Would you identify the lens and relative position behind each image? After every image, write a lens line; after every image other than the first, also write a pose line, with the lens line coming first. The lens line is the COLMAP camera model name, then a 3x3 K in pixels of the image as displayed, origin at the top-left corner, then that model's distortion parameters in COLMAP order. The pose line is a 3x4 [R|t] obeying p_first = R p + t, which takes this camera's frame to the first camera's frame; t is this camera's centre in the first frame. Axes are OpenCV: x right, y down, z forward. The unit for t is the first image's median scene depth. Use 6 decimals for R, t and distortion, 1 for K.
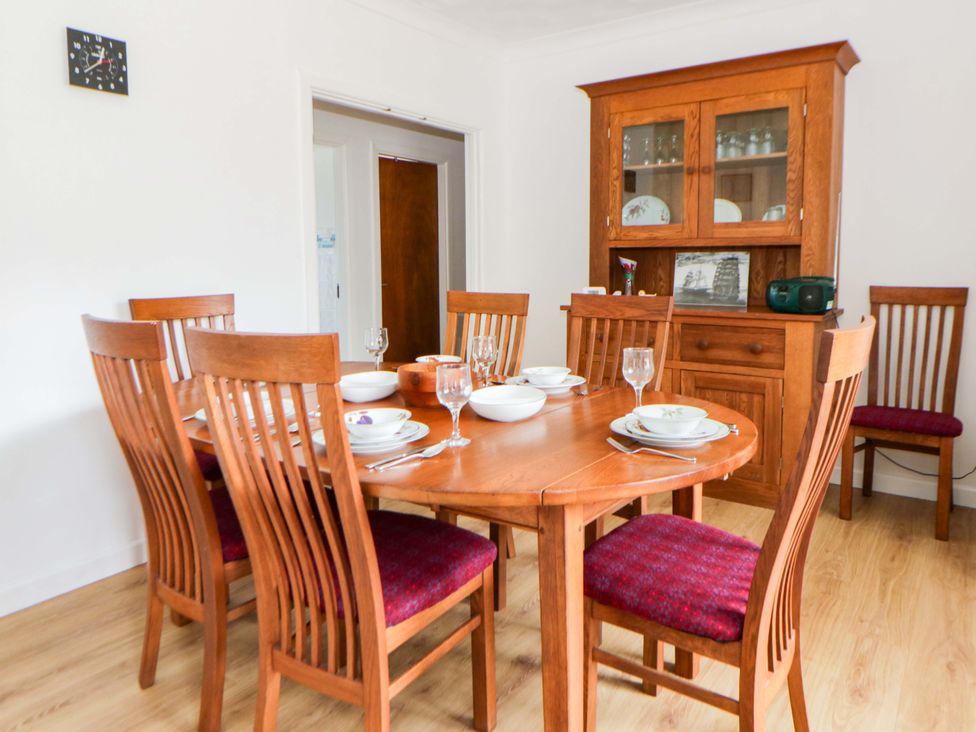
lens RADIAL K [[708.0, 0, 508.5], [0, 708.0, 320.7], [0, 0, 1]] dist [-0.005557, 0.005718]
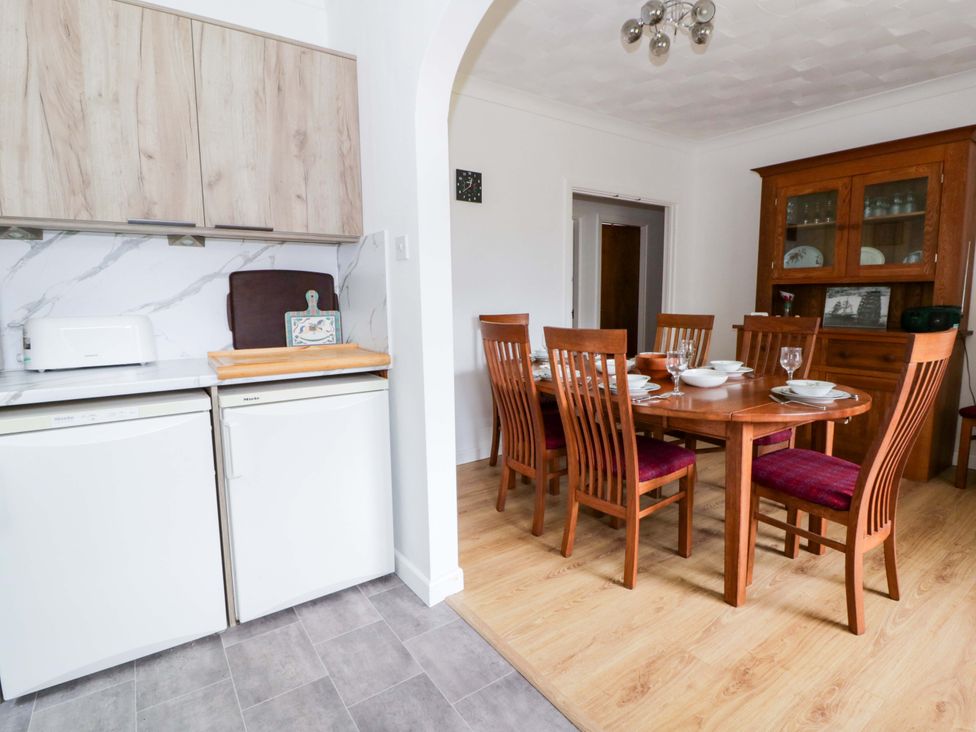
lens RADIAL K [[512.9, 0, 499.4], [0, 512.9, 354.0], [0, 0, 1]] dist [0.004452, -0.015027]
pose [[0.942227, 0.037574, -0.332862, -0.029791], [-0.026666, 0.998949, 0.037279, 0.014370], [0.333913, -0.026249, 0.942238, -0.175218]]
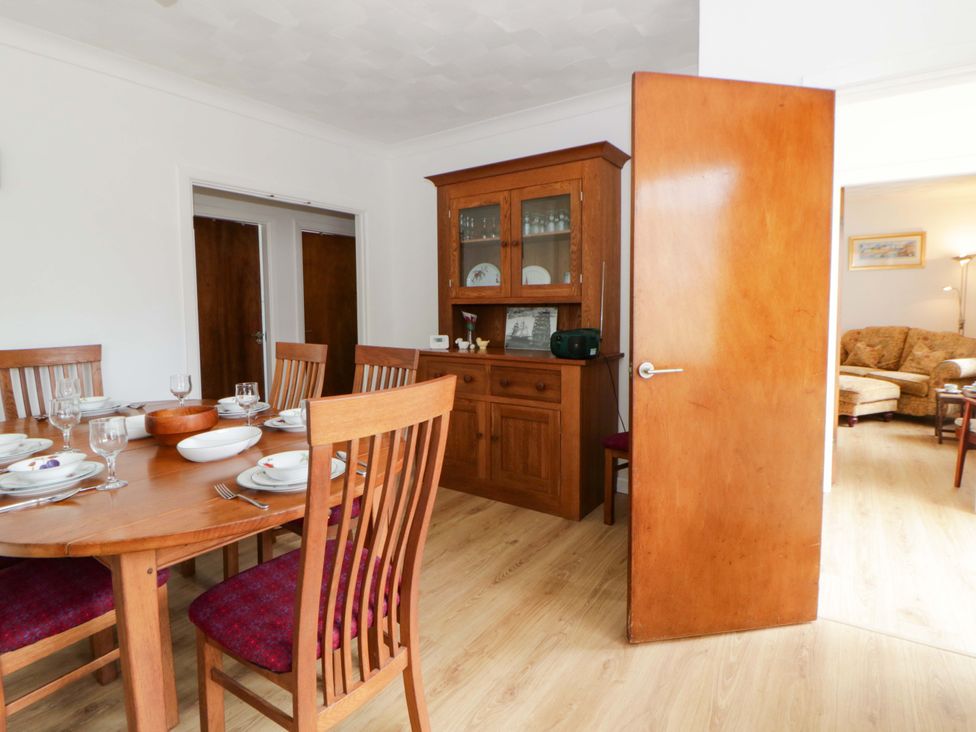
lens RADIAL K [[535.6, 0, 477.1], [0, 535.6, 342.5], [0, 0, 1]] dist [-0.001595, -0.010203]
pose [[0.999979, -0.001338, 0.006373, 0.225457], [0.001465, 0.999799, -0.020015, -0.018692], [-0.006345, 0.020023, 0.999779, 0.052316]]
